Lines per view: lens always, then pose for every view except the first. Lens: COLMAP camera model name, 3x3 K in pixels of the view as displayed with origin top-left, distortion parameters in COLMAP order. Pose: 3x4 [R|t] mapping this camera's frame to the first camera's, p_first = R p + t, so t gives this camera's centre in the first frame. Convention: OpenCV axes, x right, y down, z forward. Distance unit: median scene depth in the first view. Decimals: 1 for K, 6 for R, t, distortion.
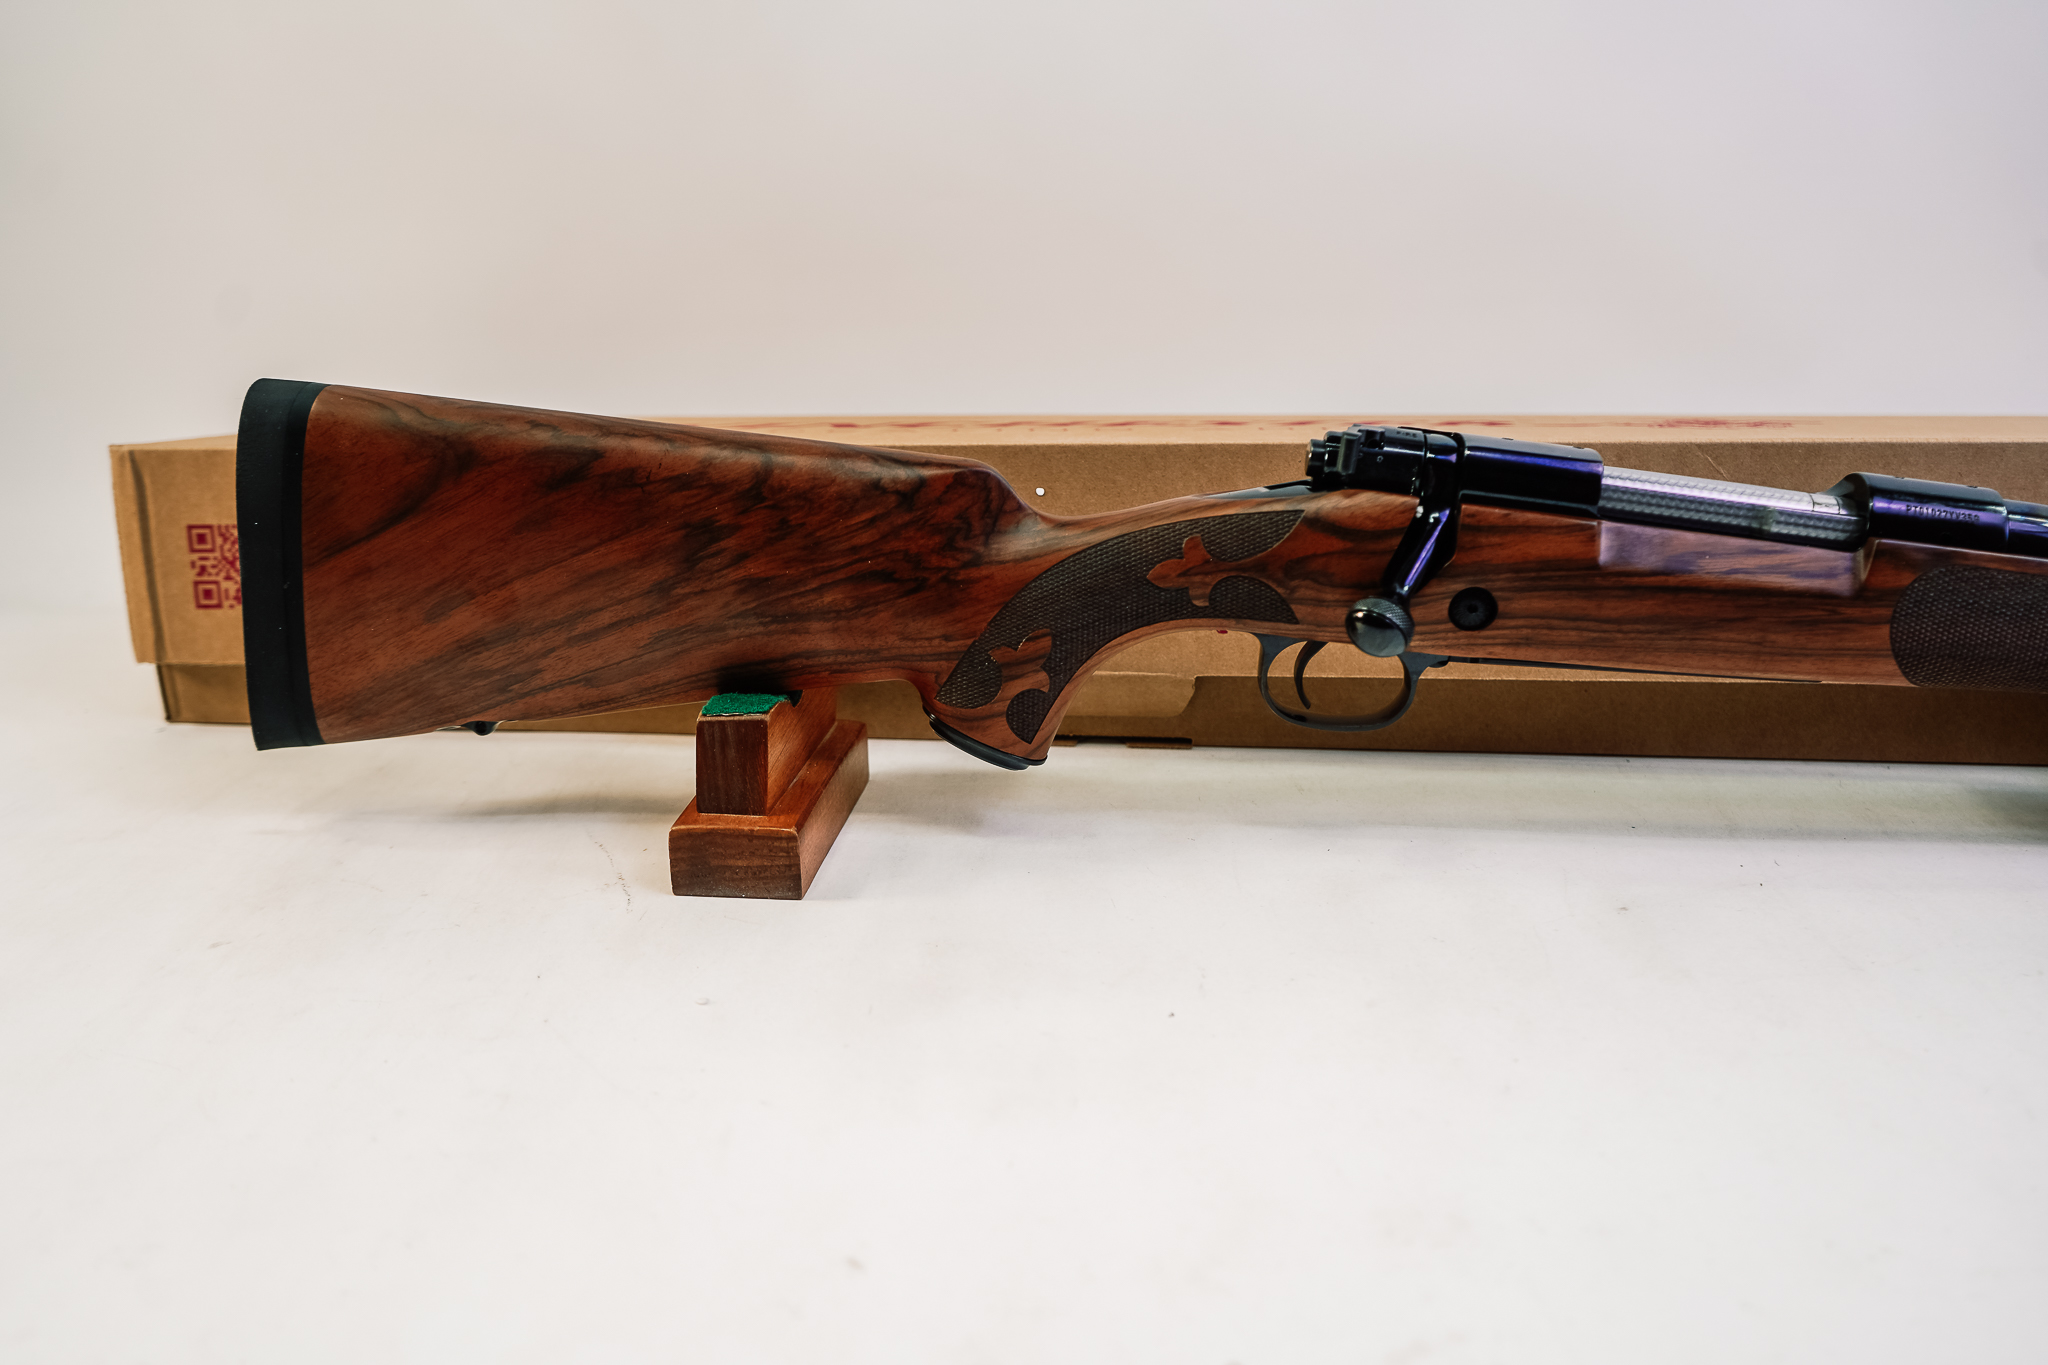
lens RADIAL K [[1590.4, 0, 1024.0], [0, 1590.4, 682.5], [0, 0, 1]] dist [-0.026918, 0.007412]
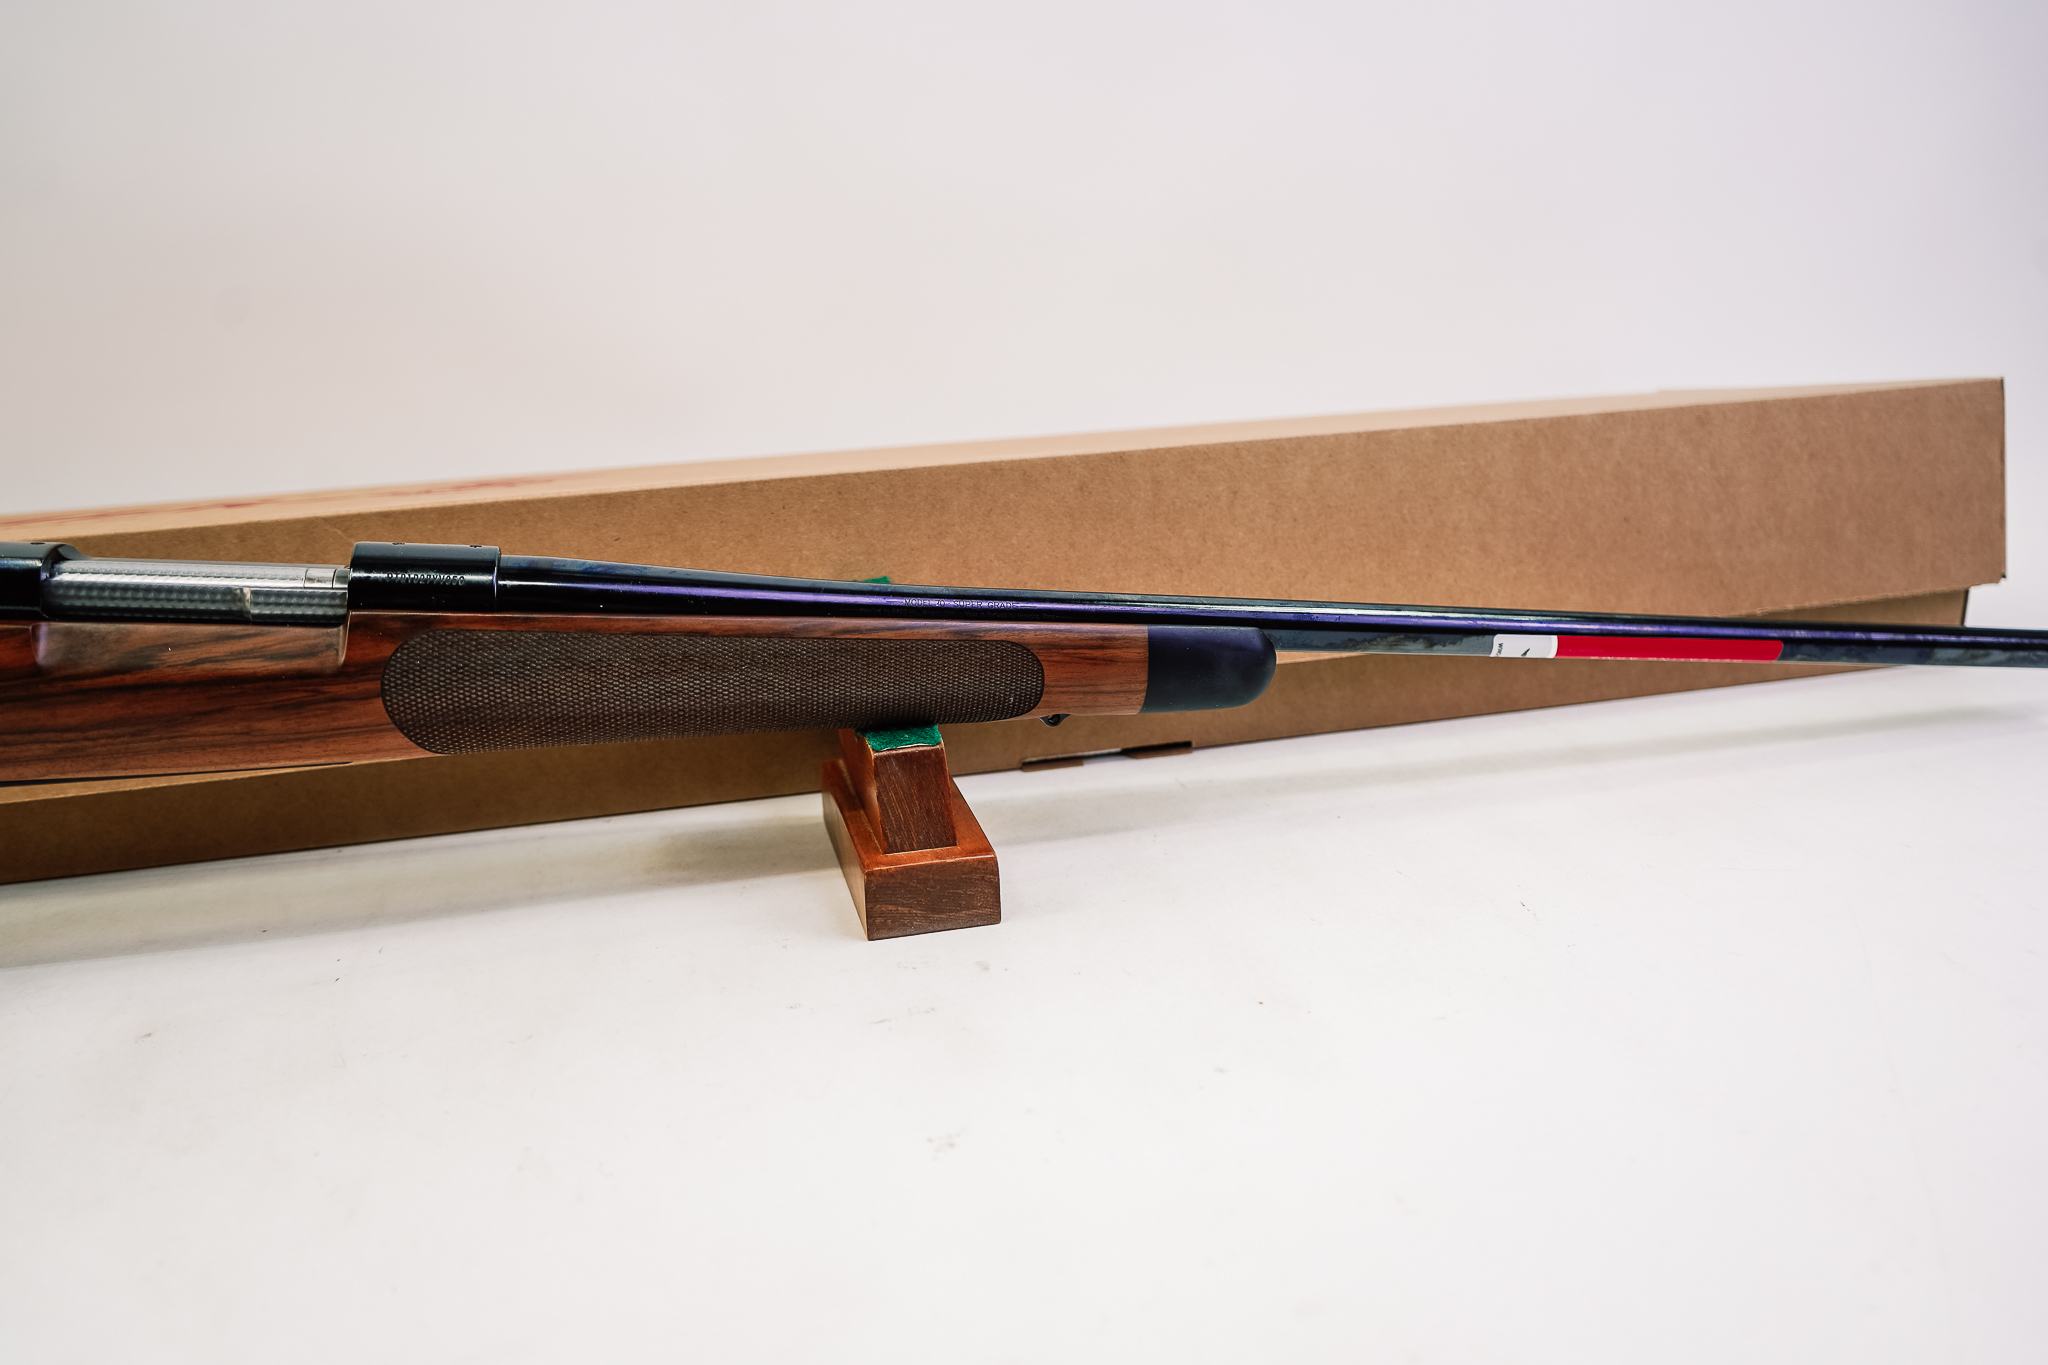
lens RADIAL K [[1590.4, 0, 1024.0], [0, 1590.4, 682.5], [0, 0, 1]] dist [-0.026918, 0.007412]
pose [[0.944713, -0.115121, 0.307024, 0.528557], [0.124488, 0.992160, -0.011034, 0.011419], [-0.303347, 0.048645, 0.951638, -0.034276]]
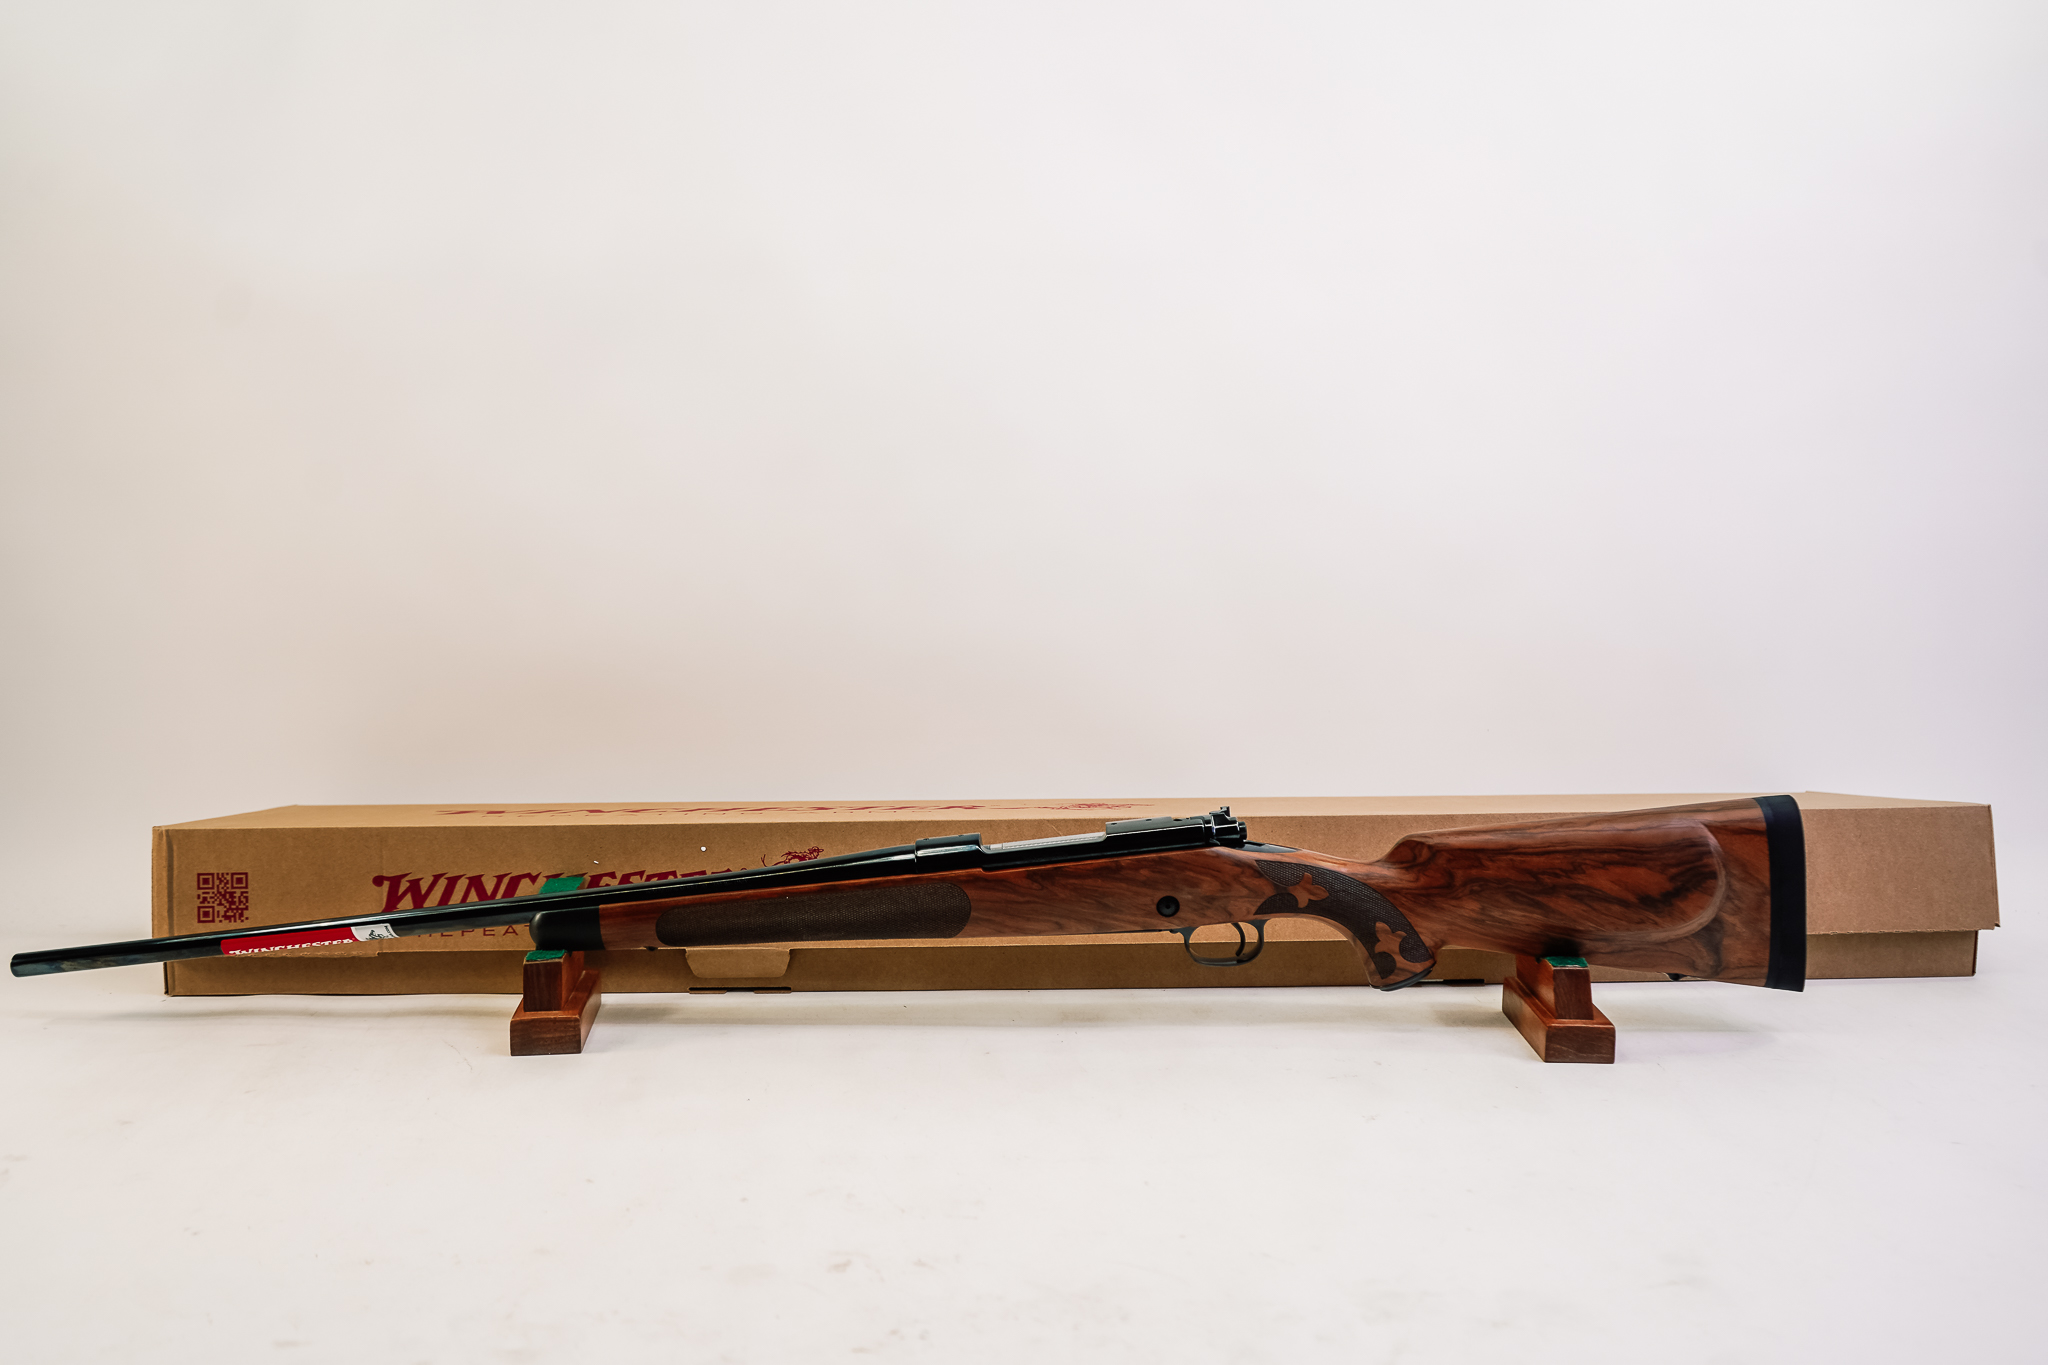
lens RADIAL K [[1590.4, 0, 1024.0], [0, 1590.4, 682.5], [0, 0, 1]] dist [-0.026918, 0.007412]
pose [[0.988568, 0.003242, 0.150742, 0.104447], [0.029757, 0.975911, -0.216131, 0.106120], [-0.147812, 0.218146, 0.964657, -0.922558]]
